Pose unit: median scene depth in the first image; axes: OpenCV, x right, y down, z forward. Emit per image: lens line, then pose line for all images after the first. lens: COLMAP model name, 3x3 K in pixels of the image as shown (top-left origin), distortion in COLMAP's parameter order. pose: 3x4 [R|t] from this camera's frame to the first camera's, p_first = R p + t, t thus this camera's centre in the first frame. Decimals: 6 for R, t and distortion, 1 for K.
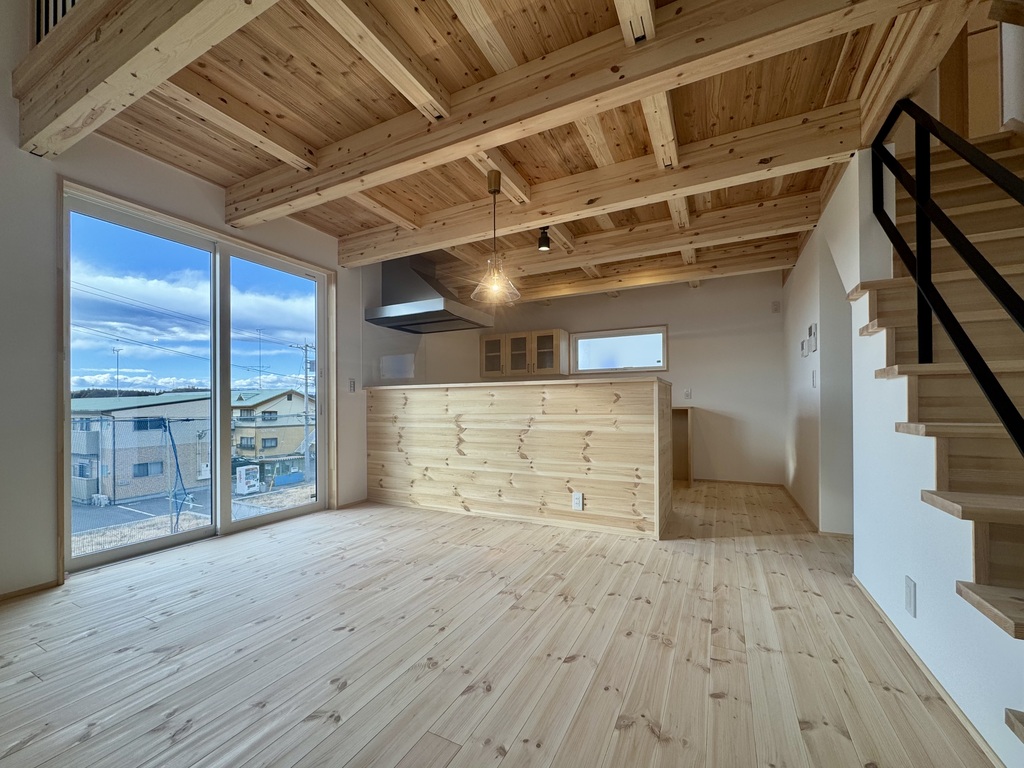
lens RADIAL K [[411.2, 0, 518.1], [0, 411.2, 406.6], [0, 0, 1]] dist [-0.000652, -0.000063]
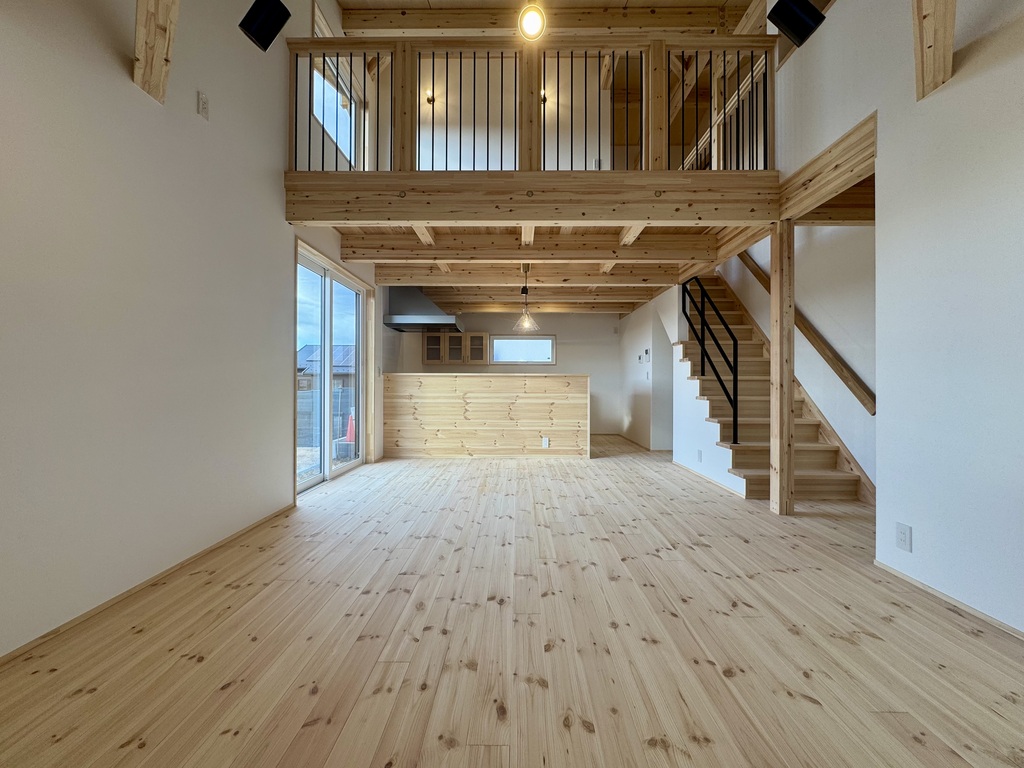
lens RADIAL K [[411.2, 0, 510.4], [0, 411.2, 383.4], [0, 0, 1]] dist [-0.000652, -0.000063]
pose [[0.897948, 0.009459, 0.440000, -0.790654], [-0.007836, 0.999954, -0.005505, -0.012619], [-0.440032, 0.001496, 0.897981, -0.525978]]
